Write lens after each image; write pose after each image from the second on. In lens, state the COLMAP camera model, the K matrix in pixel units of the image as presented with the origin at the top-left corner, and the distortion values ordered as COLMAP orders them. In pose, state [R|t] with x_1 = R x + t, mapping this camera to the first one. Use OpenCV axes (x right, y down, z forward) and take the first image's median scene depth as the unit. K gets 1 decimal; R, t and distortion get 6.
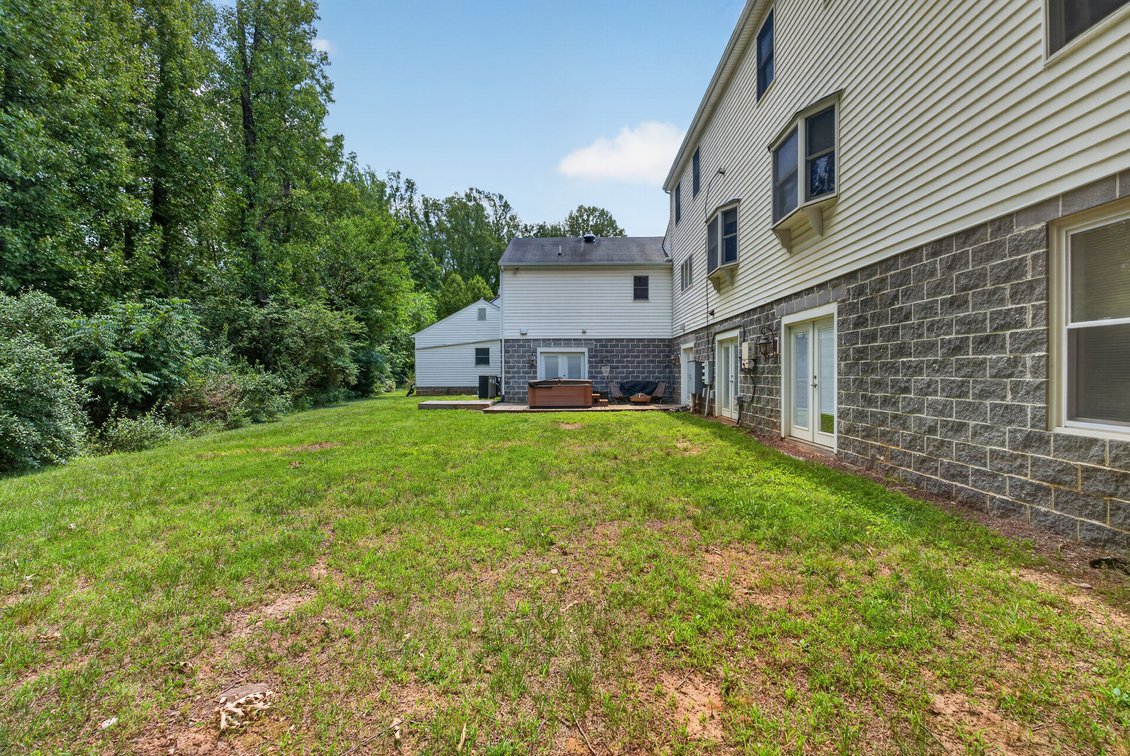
lens RADIAL K [[519.1, 0, 565.0], [0, 519.1, 378.0], [0, 0, 1]] dist [-0.023685, 0.000462]
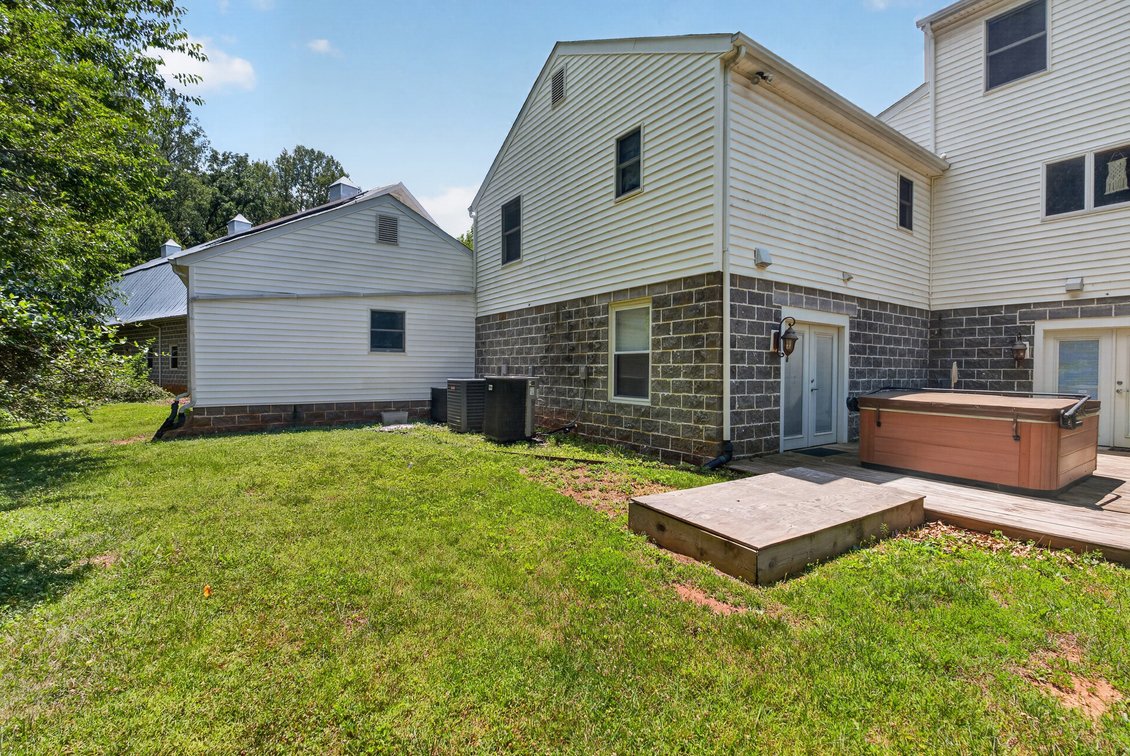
lens RADIAL K [[519.1, 0, 565.0], [0, 519.1, 378.0], [0, 0, 1]] dist [-0.023685, 0.000462]
pose [[0.806195, 0.009703, 0.591570, -0.400566], [-0.008019, 0.999953, -0.005473, -0.002913], [-0.591595, -0.000331, 0.806235, 0.793501]]
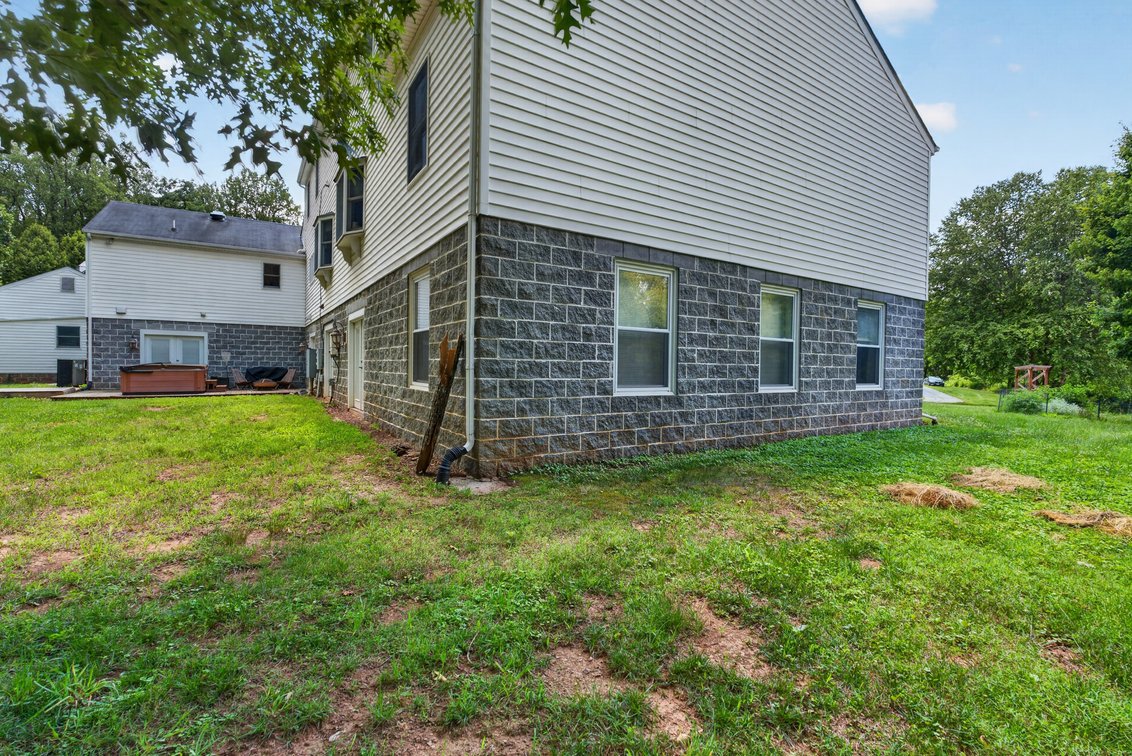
lens RADIAL K [[514.2, 0, 566.0], [0, 514.2, 378.0], [0, 0, 1]] dist [-0.000318, 0.000416]
pose [[0.837089, -0.000276, 0.547067, 0.078219], [-0.009546, 0.999840, 0.015110, 0.006081], [-0.546984, -0.017870, 0.836952, -0.165576]]
